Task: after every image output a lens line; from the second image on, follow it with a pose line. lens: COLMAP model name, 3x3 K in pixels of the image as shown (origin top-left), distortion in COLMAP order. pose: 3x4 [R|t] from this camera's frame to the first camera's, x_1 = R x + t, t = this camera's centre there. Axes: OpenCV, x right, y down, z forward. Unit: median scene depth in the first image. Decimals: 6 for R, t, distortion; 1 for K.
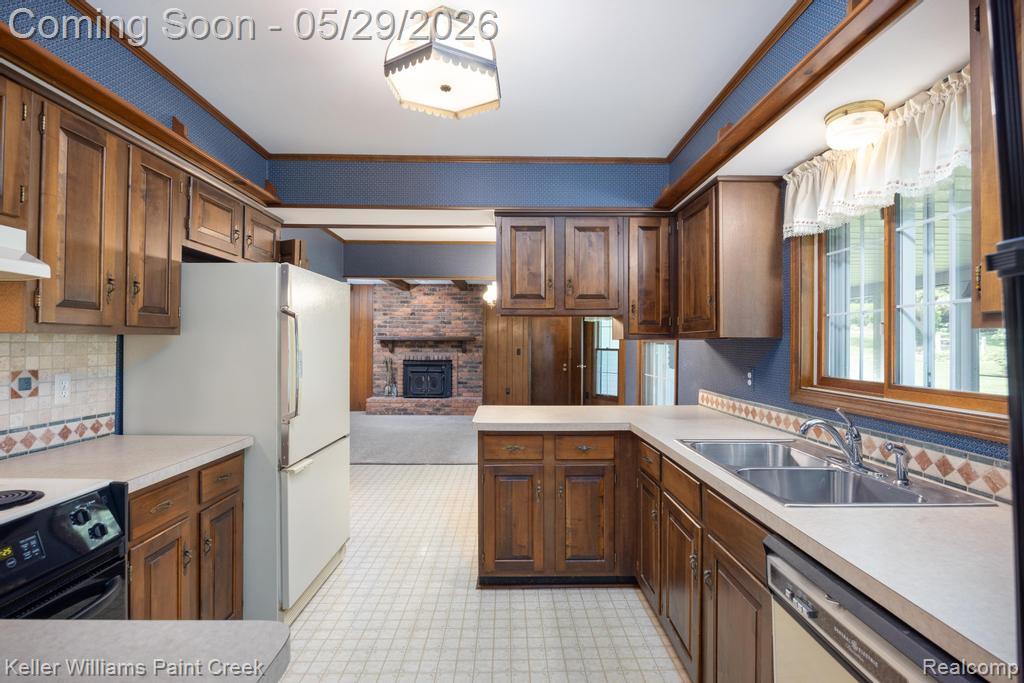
lens RADIAL K [[479.2, 0, 511.8], [0, 479.2, 341.5], [0, 0, 1]] dist [-0.005066, -0.001055]
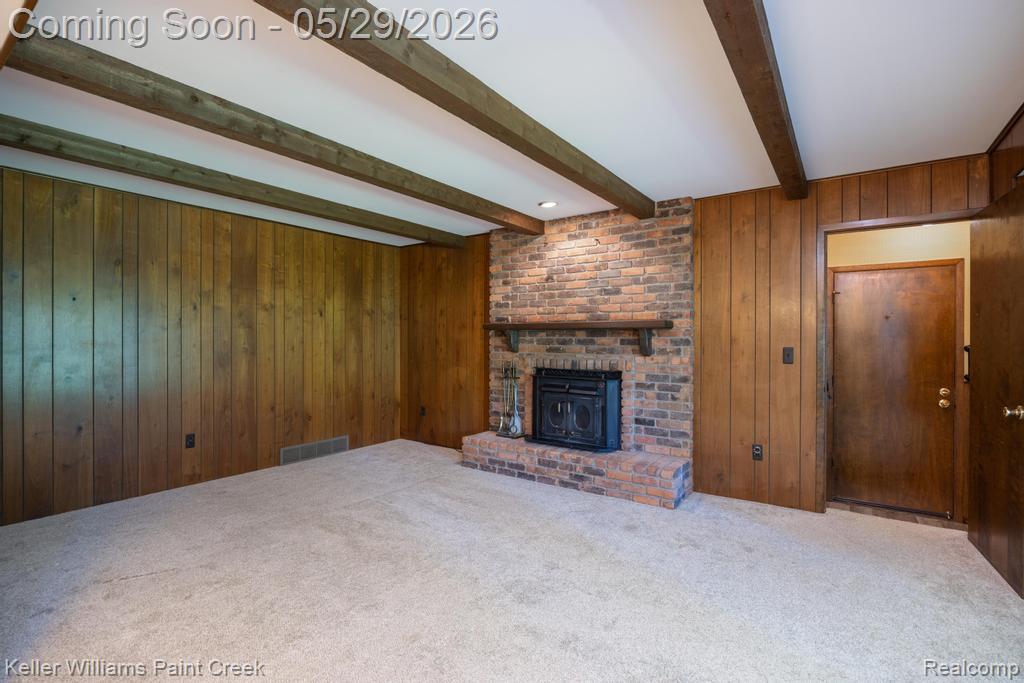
lens RADIAL K [[479.2, 0, 510.6], [0, 479.2, 337.6], [0, 0, 1]] dist [-0.005066, -0.001055]
pose [[0.811897, -0.004324, -0.583784, 0.059704], [0.005467, 0.999985, 0.000197, 0.005741], [0.583775, -0.003352, 0.811909, 0.556948]]
